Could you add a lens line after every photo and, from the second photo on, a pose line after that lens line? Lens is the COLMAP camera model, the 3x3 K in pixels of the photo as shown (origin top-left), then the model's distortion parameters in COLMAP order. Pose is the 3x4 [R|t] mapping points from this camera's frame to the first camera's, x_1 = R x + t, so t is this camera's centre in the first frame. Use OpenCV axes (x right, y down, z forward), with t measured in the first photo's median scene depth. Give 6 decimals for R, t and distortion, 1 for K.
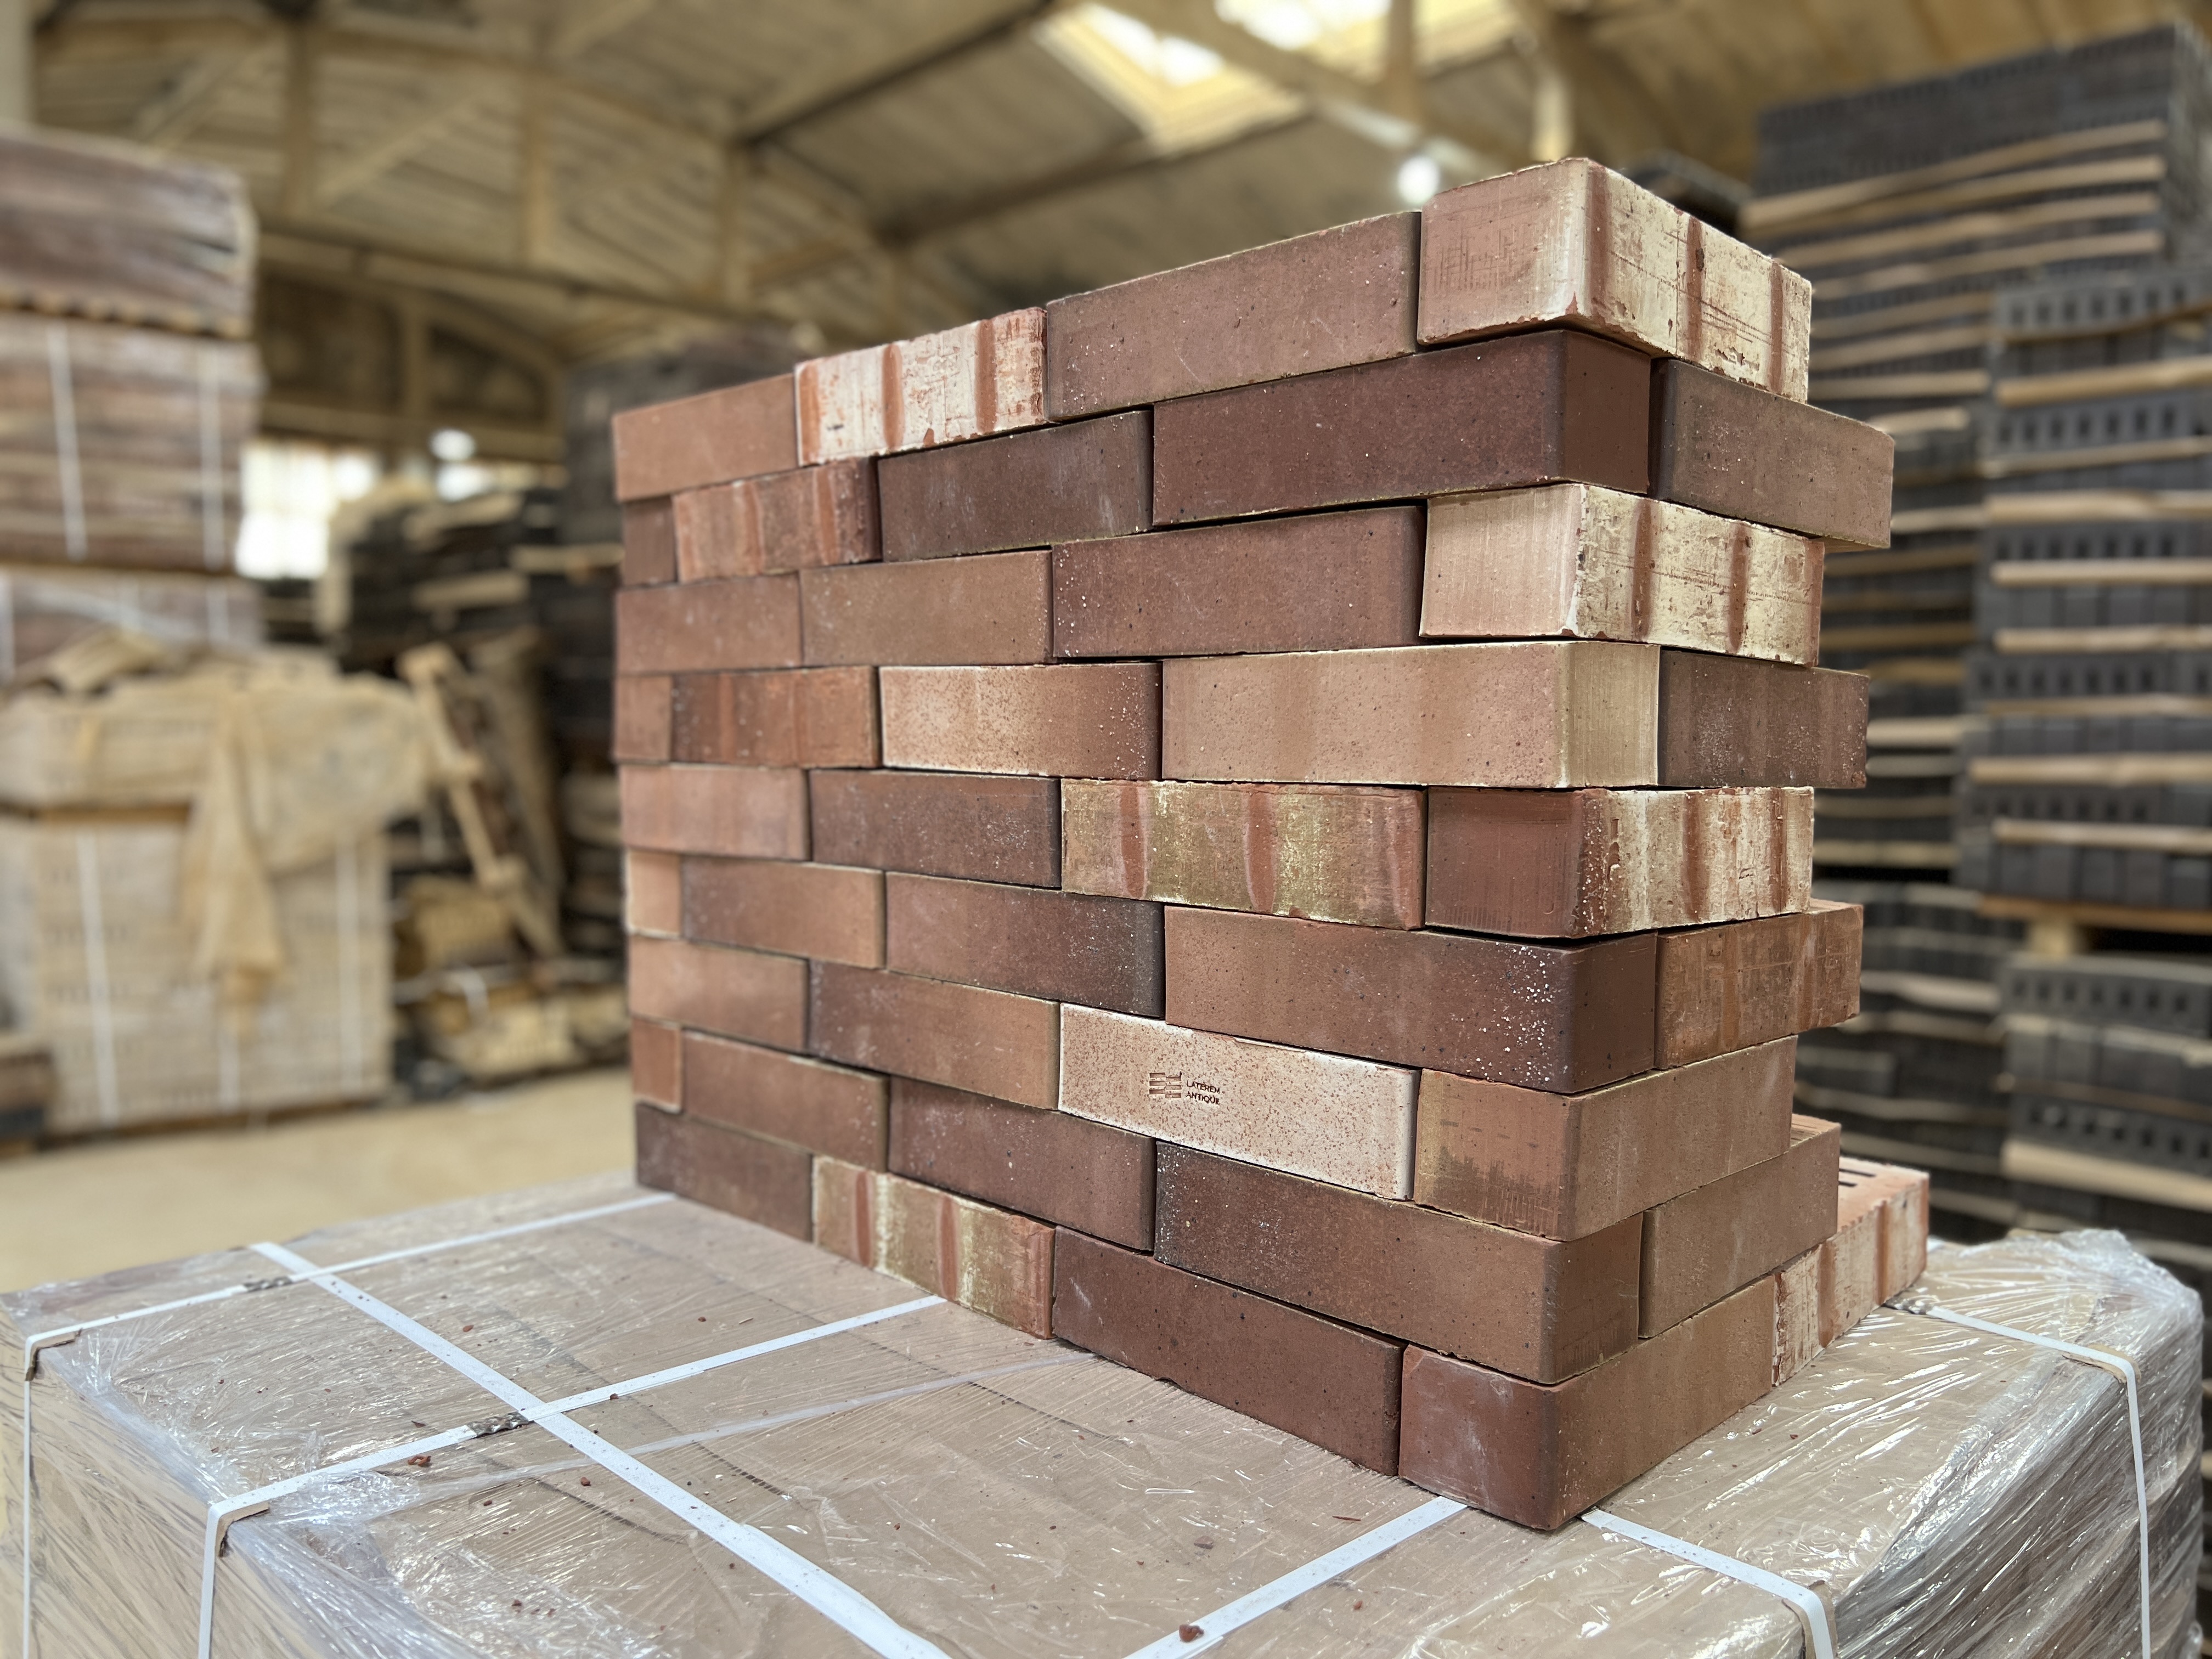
lens RADIAL K [[1664.0, 0, 1112.7], [0, 1664.0, 834.1], [0, 0, 1]] dist [0.087609, -0.127729]
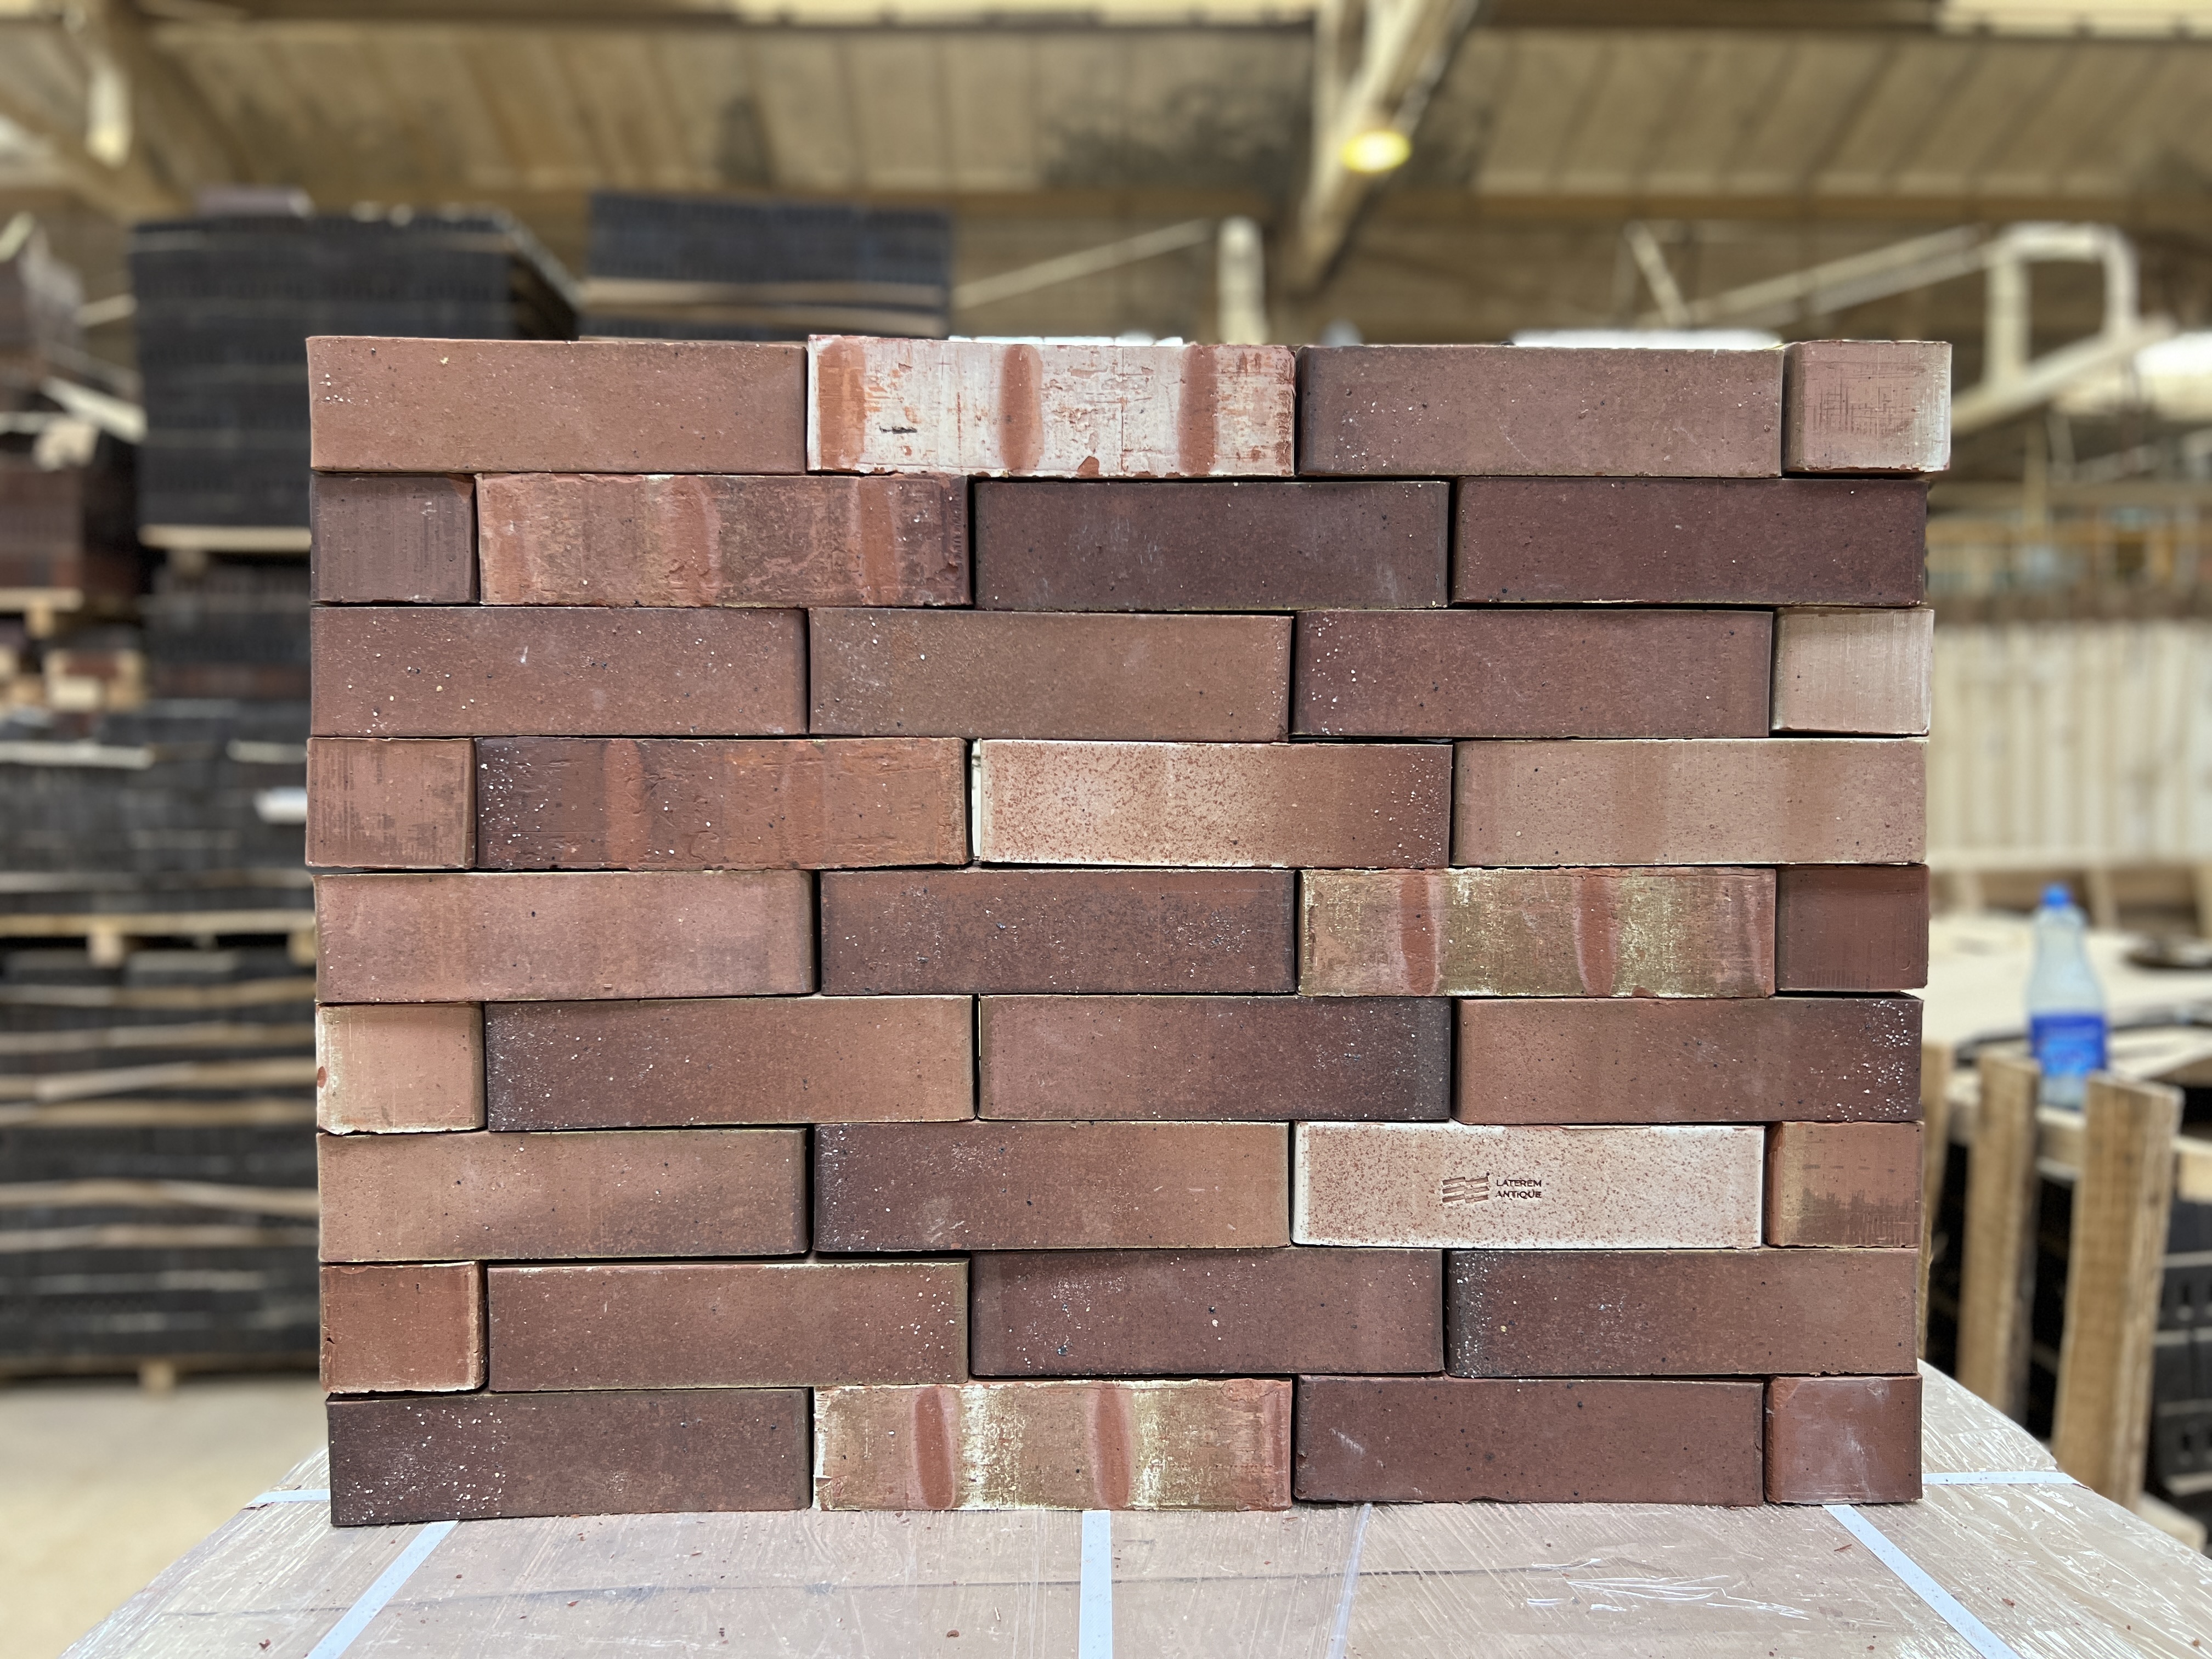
lens RADIAL K [[1679.2, 0, 1109.0], [0, 1679.2, 835.3], [0, 0, 1]] dist [0.039795, -0.053825]
pose [[0.683757, -0.021858, 0.729382, -0.735639], [0.049361, 0.998647, -0.016346, -0.041135], [-0.728038, 0.047180, 0.683911, 0.442522]]
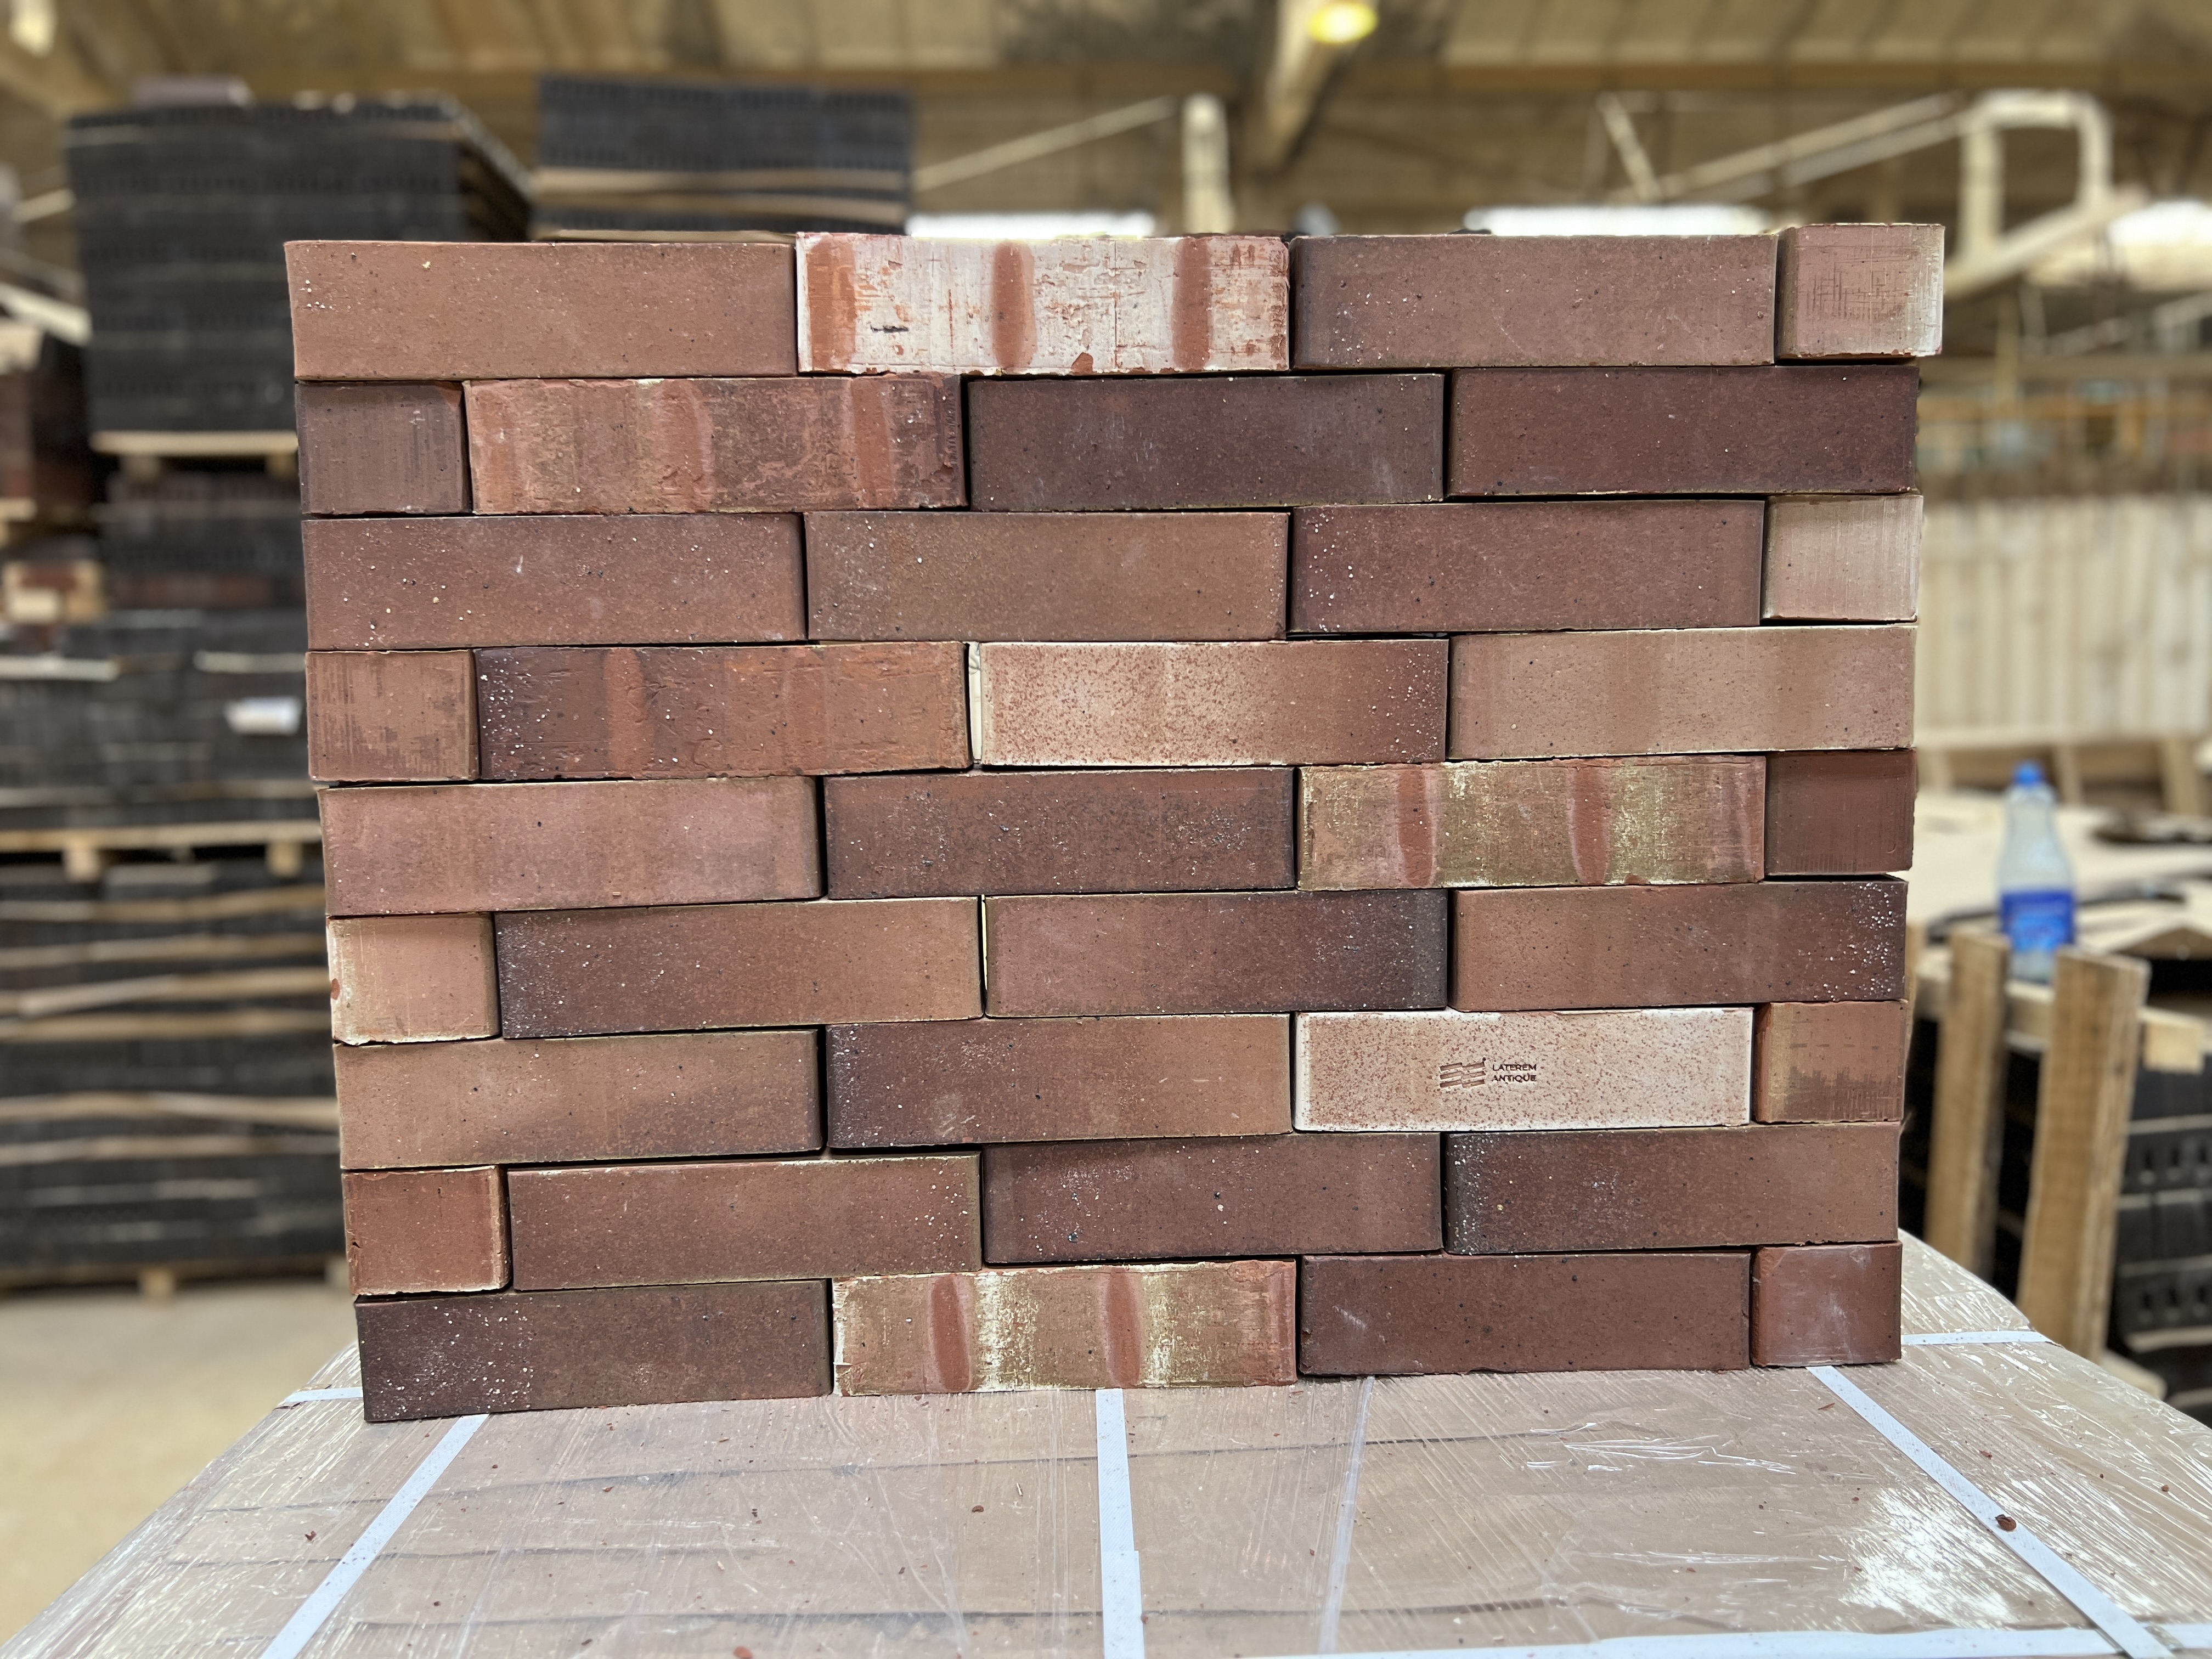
lens RADIAL K [[1678.9, 0, 1108.2], [0, 1678.9, 834.1], [0, 0, 1]] dist [0.041550, -0.057548]
pose [[0.671170, -0.080020, 0.736972, -0.752113], [0.067814, 0.996616, 0.046452, -0.044832], [-0.738195, 0.018800, 0.674325, 0.447328]]
